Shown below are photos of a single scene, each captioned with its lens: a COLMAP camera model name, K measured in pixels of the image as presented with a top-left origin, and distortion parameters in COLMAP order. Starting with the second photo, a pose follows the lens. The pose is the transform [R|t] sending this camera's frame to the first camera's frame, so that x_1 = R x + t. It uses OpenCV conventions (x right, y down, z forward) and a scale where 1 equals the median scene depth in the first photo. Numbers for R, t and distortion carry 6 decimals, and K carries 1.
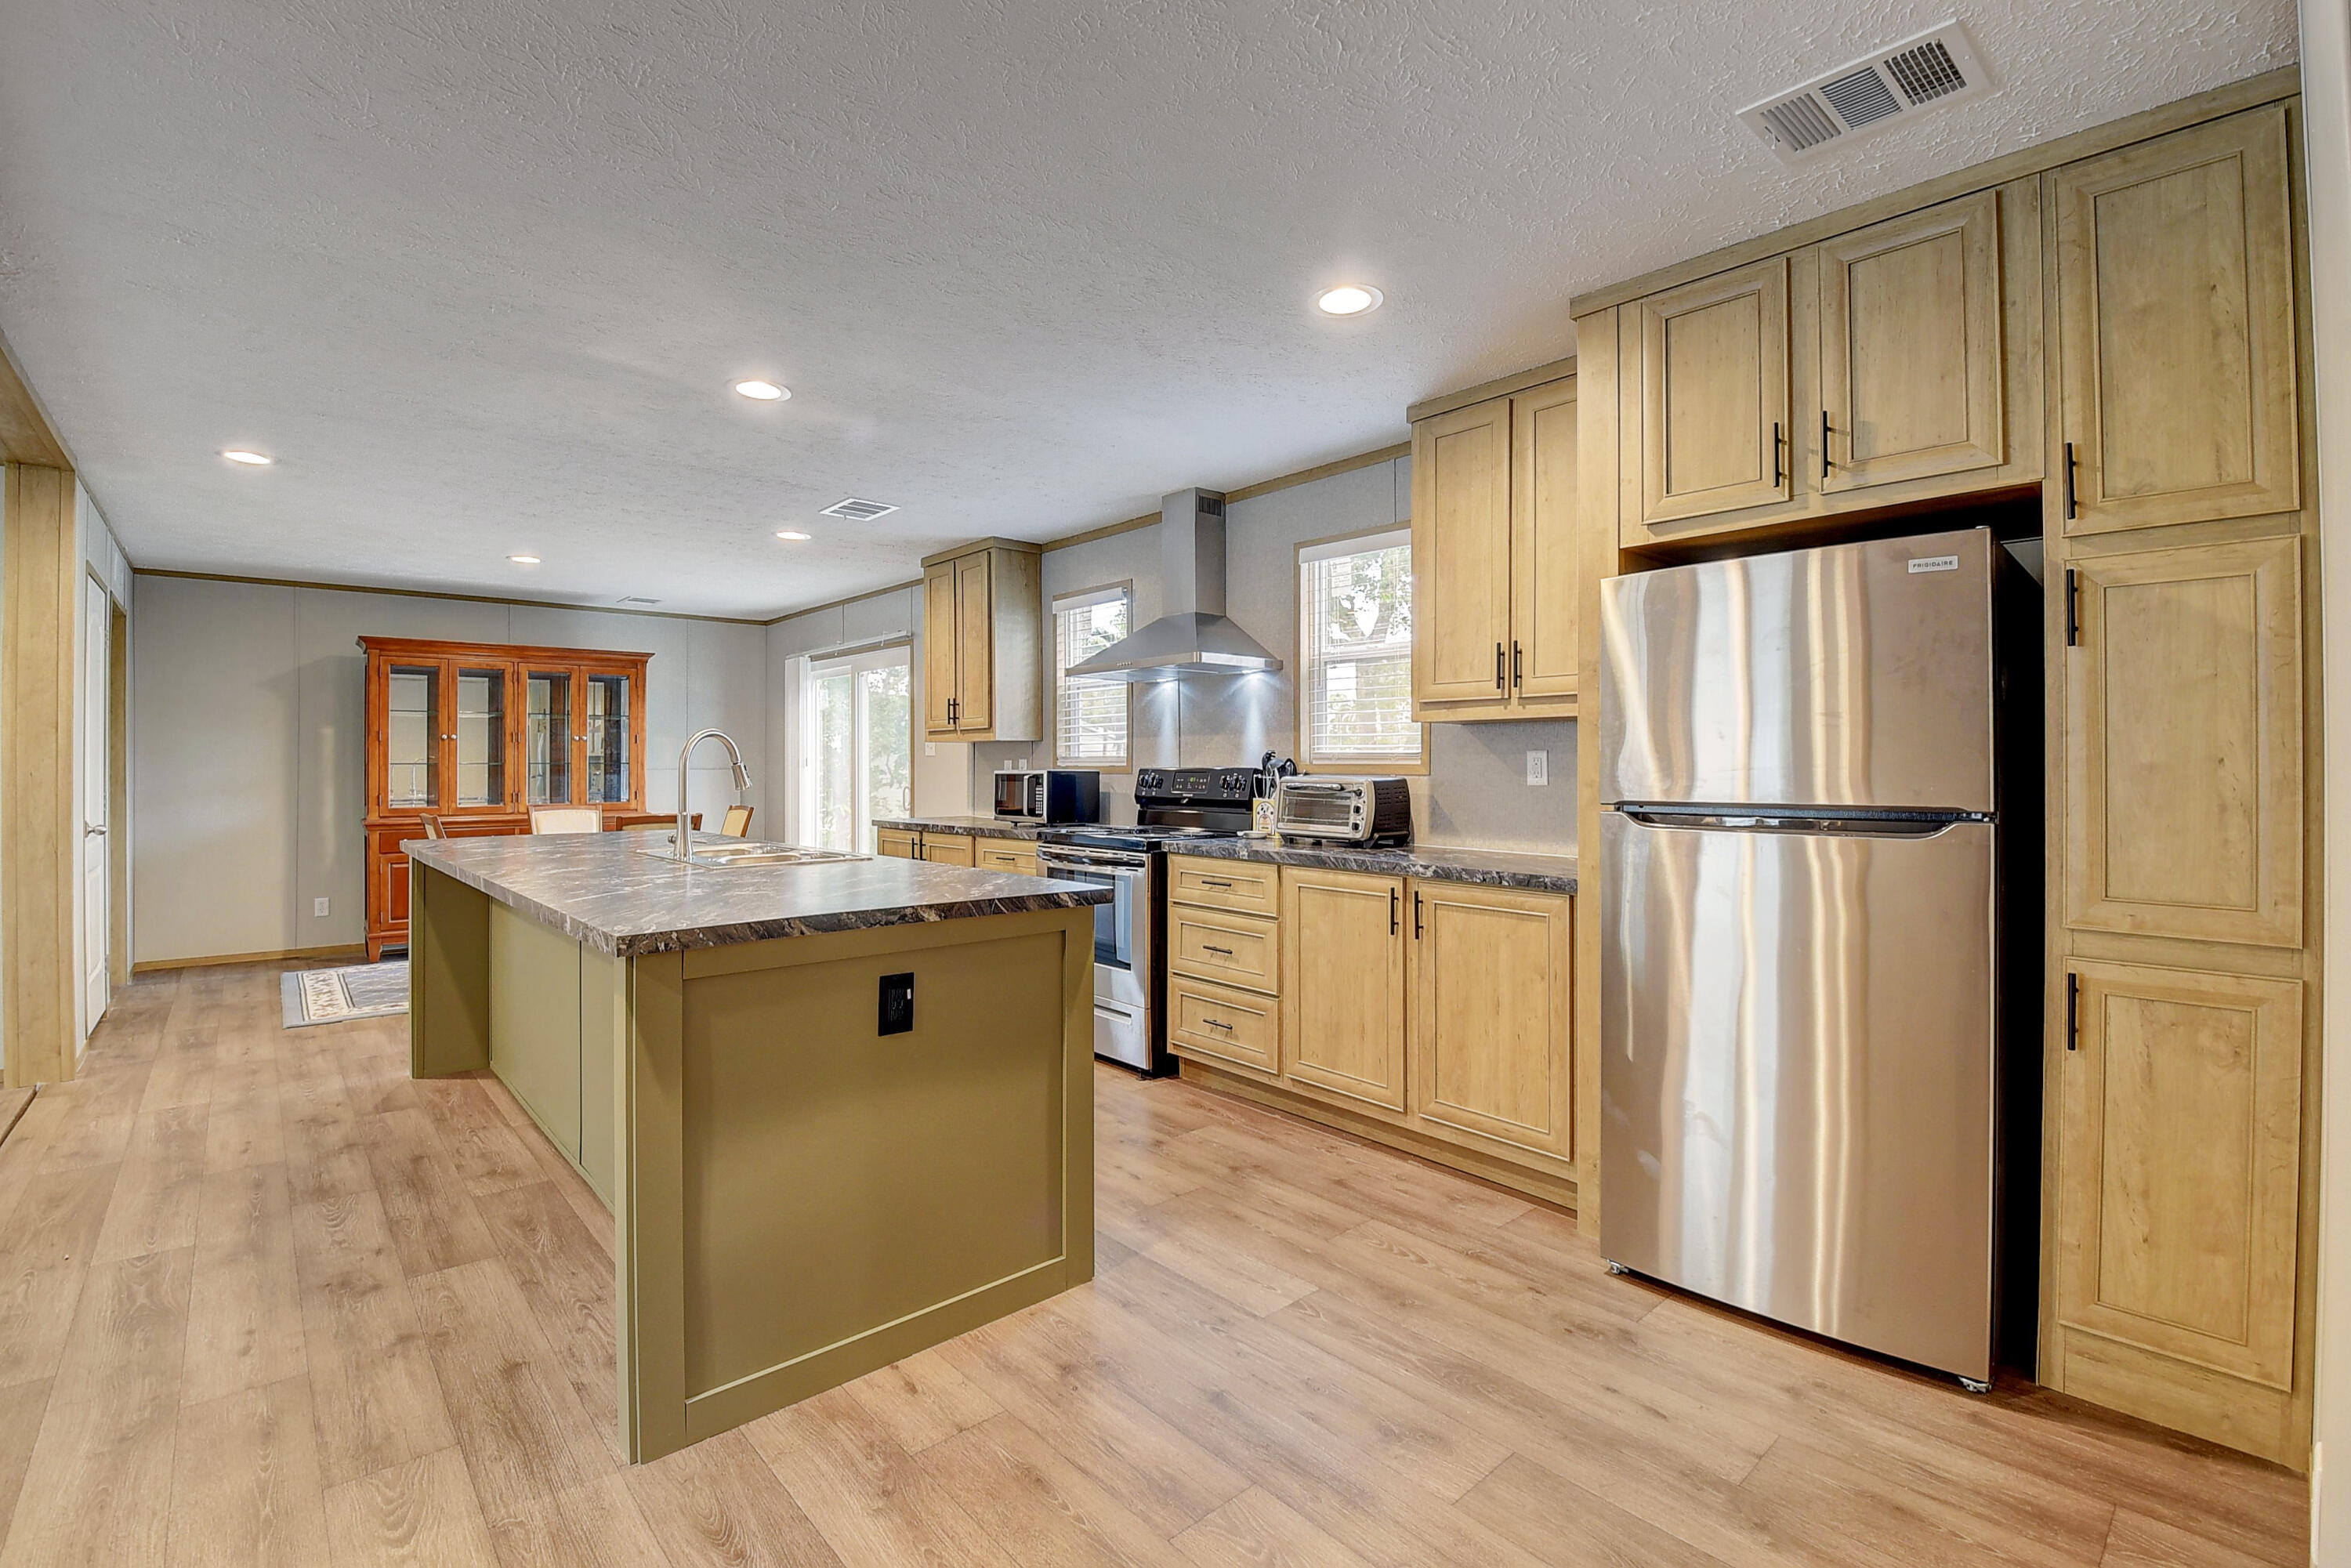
lens RADIAL K [[1037.3, 0, 1183.9], [0, 1037.3, 762.0], [0, 0, 1]] dist [-0.004819, -0.011556]
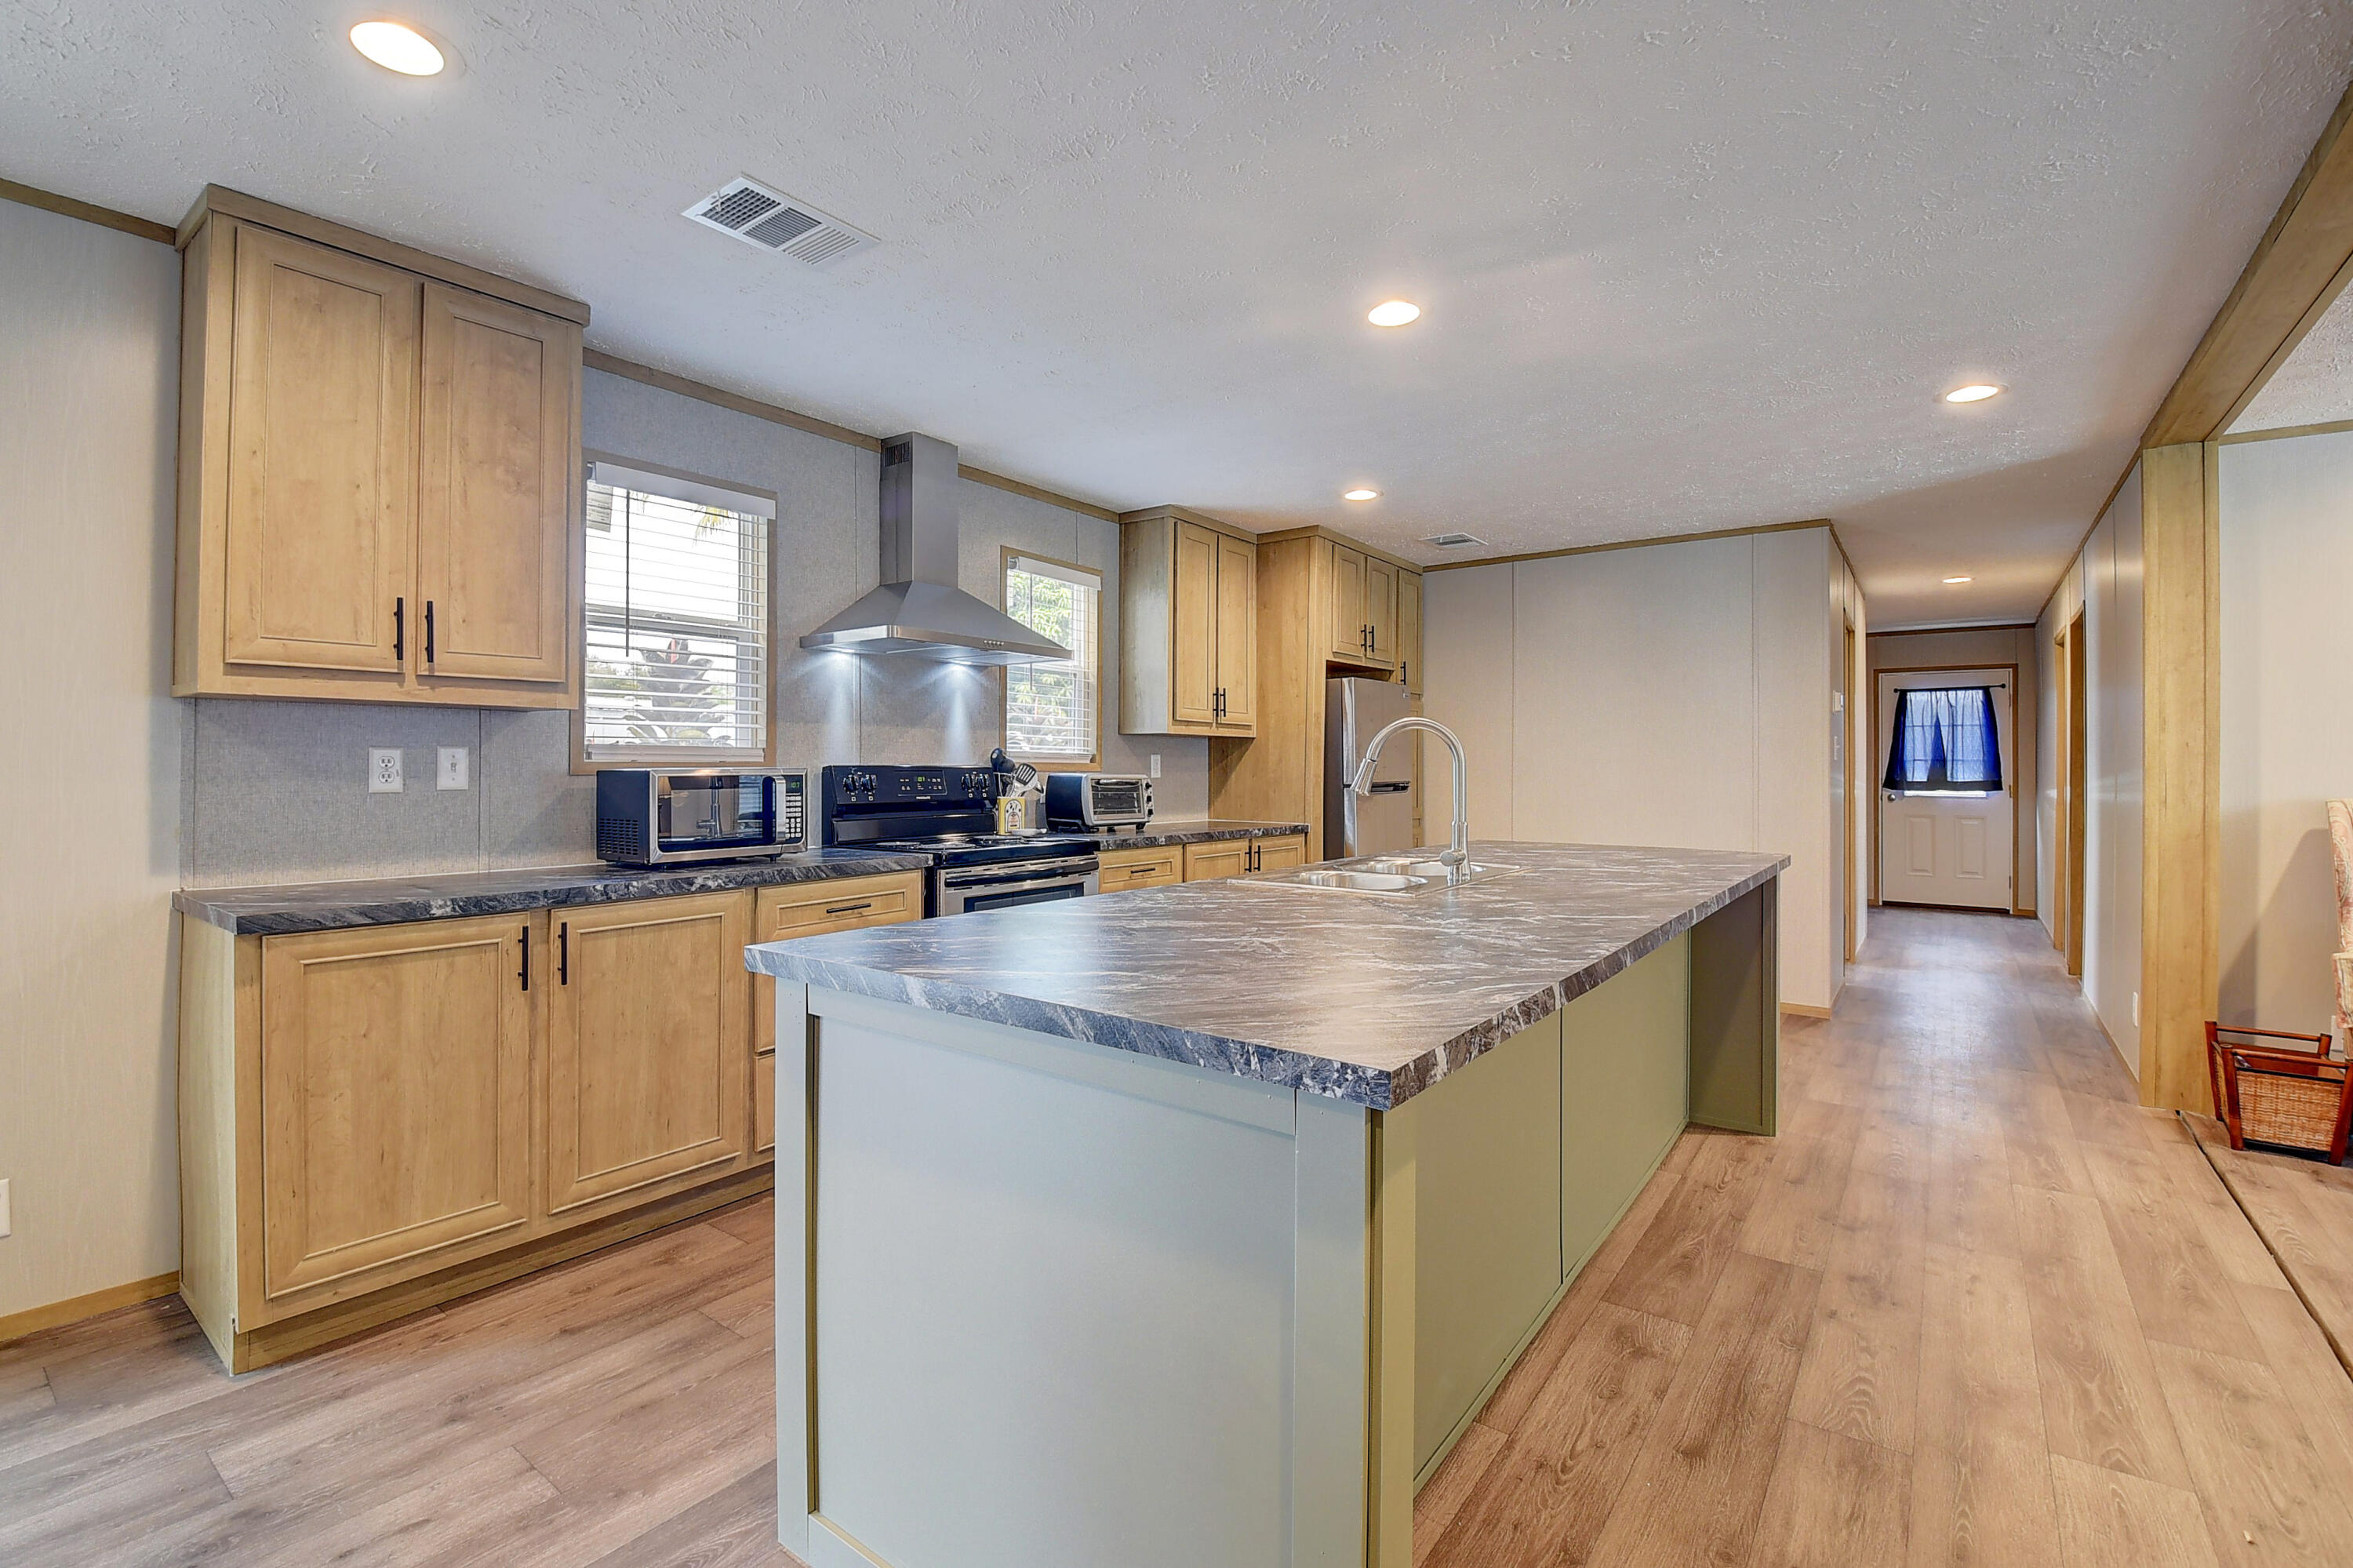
lens RADIAL K [[1038.2, 0, 1168.3], [0, 1038.2, 754.3], [0, 0, 1]] dist [-0.004819, -0.011556]
pose [[-0.186197, 0.014131, 0.982411, -1.088355], [-0.006860, 0.999854, -0.015682, 0.010101], [-0.982489, -0.009659, -0.186073, 1.210693]]
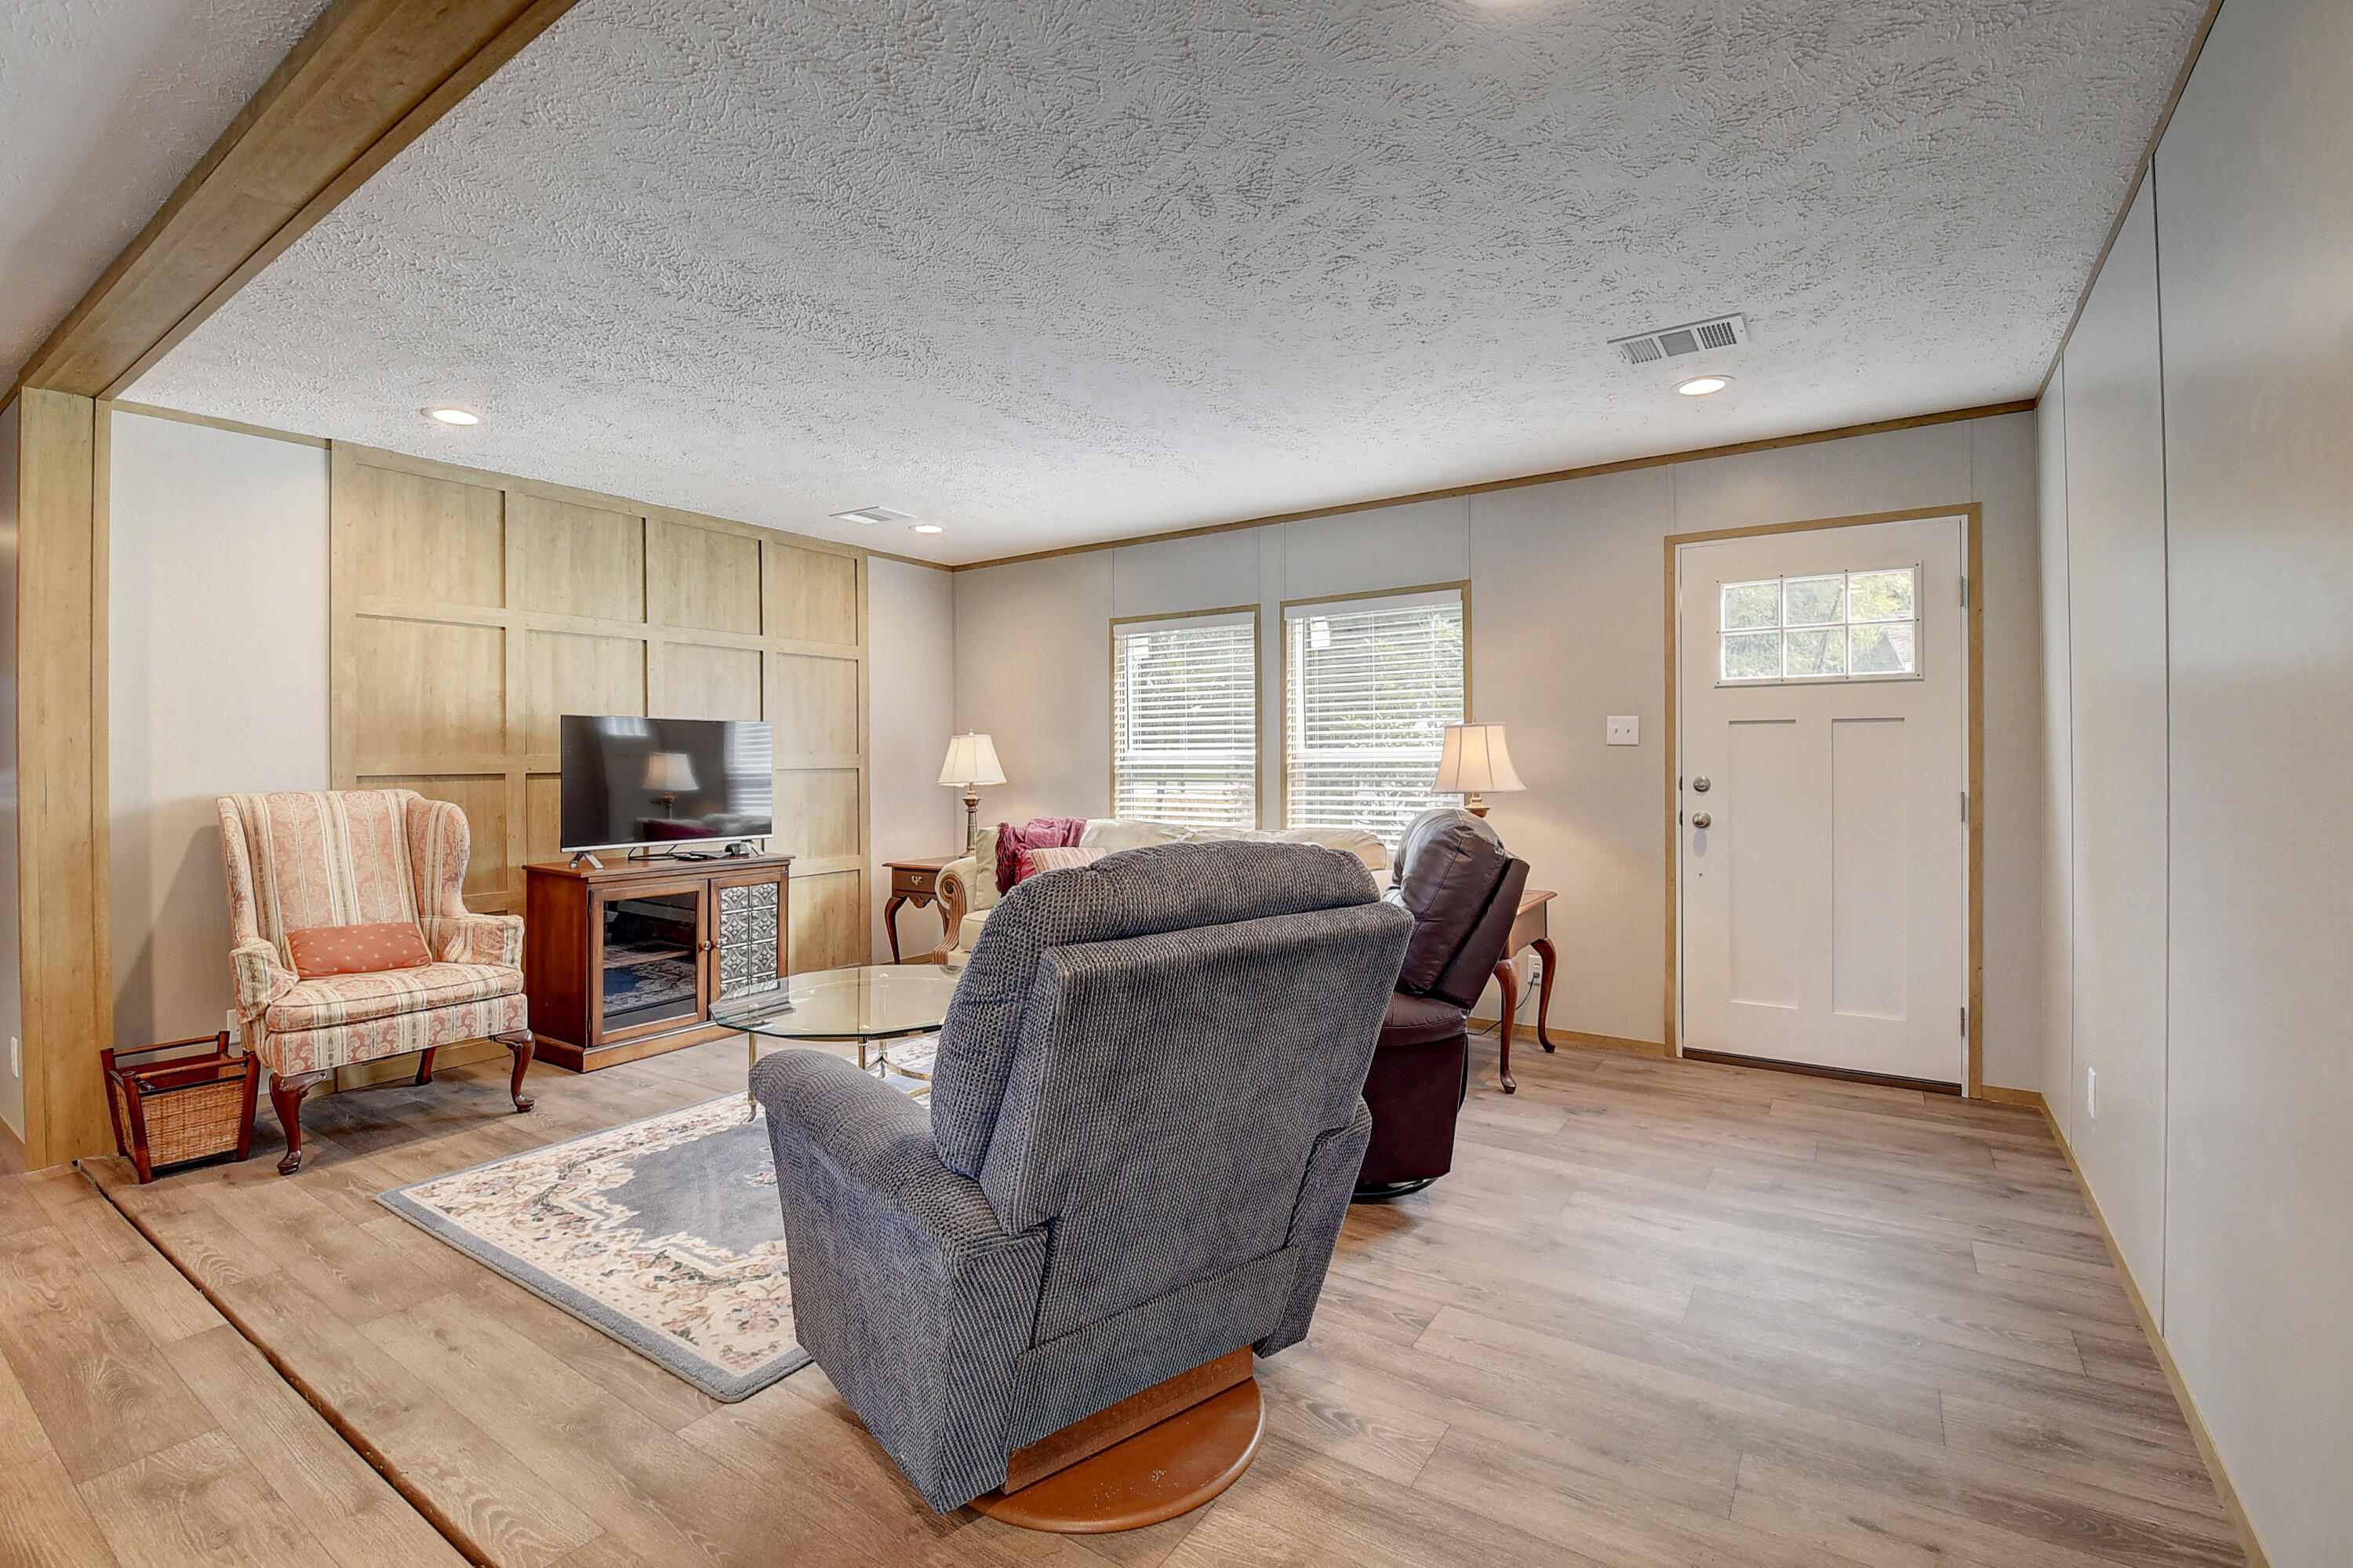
lens RADIAL K [[1038.2, 0, 1174.7], [0, 1038.2, 764.1], [0, 0, 1]] dist [-0.004819, -0.011556]
pose [[-0.971967, 0.016646, -0.234527, -1.003288], [0.016547, 0.999860, 0.002393, 0.012329], [0.234534, -0.001555, -0.972107, 1.107139]]
